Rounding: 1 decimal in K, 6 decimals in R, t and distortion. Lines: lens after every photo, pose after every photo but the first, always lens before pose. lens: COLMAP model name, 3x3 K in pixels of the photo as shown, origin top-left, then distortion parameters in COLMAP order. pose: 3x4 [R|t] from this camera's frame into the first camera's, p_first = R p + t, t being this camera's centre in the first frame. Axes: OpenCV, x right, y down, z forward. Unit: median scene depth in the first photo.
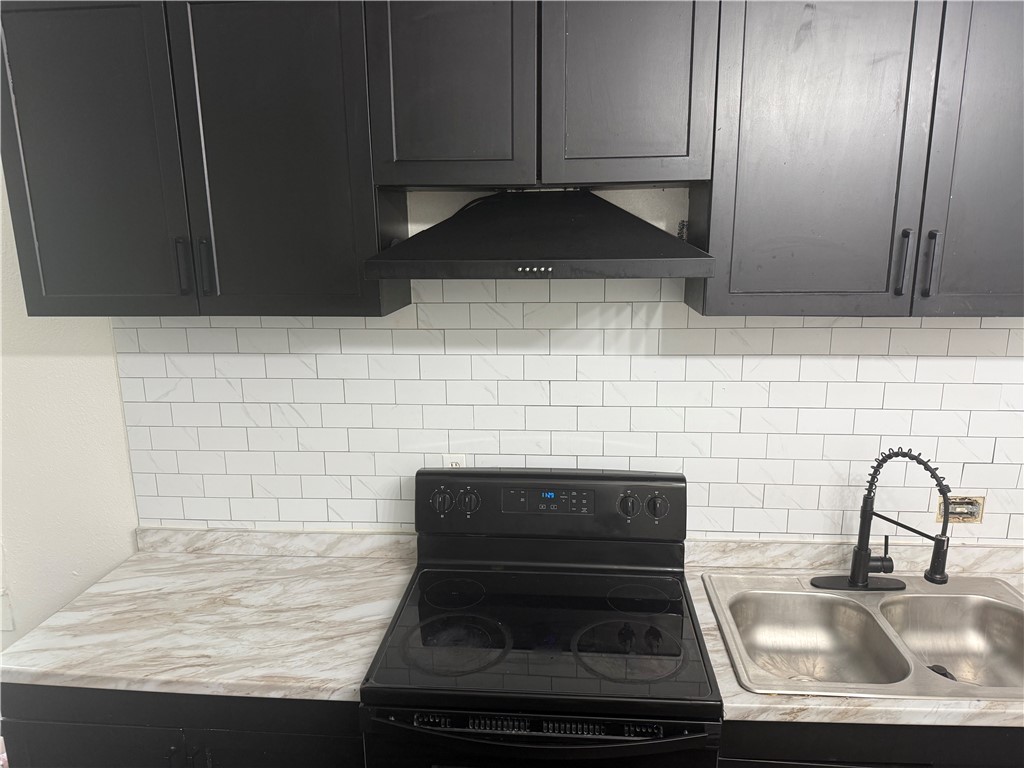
lens RADIAL K [[719.0, 0, 512.0], [0, 719.0, 384.0], [0, 0, 1]] dist [0.085975, -0.132549]
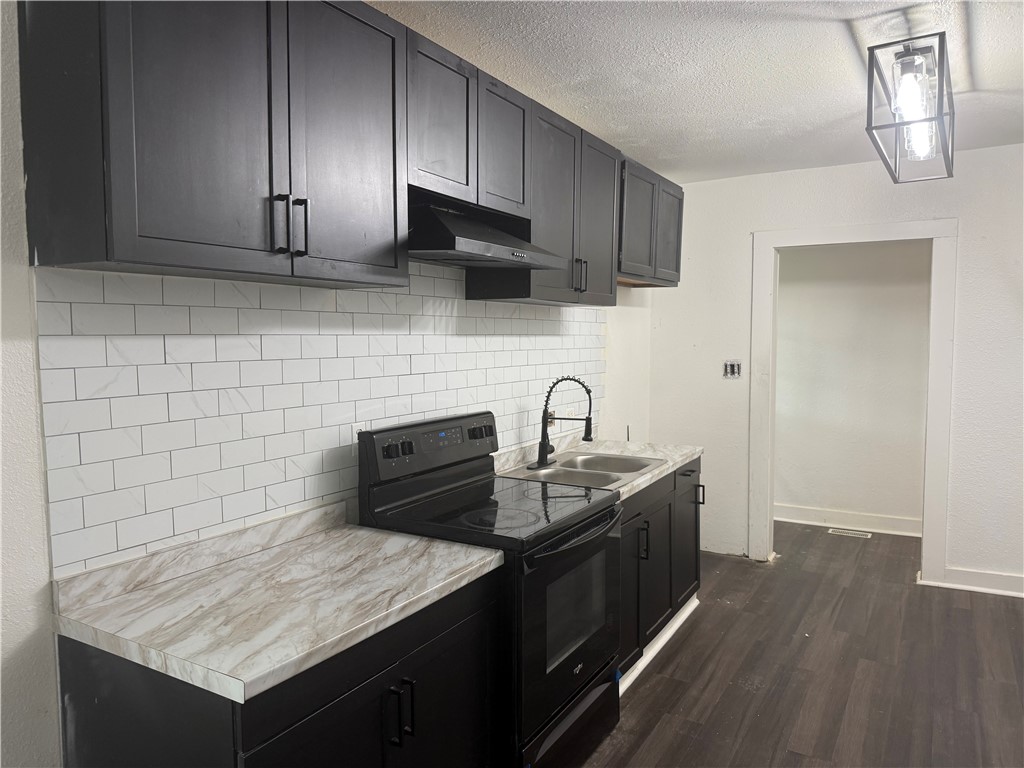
lens RADIAL K [[719.0, 0, 512.0], [0, 719.0, 384.0], [0, 0, 1]] dist [0.085975, -0.132549]
pose [[0.427039, -0.051260, 0.902779, -1.055228], [0.184366, 0.982355, -0.031432, 0.123146], [-0.885238, 0.179865, 0.428954, 0.282845]]
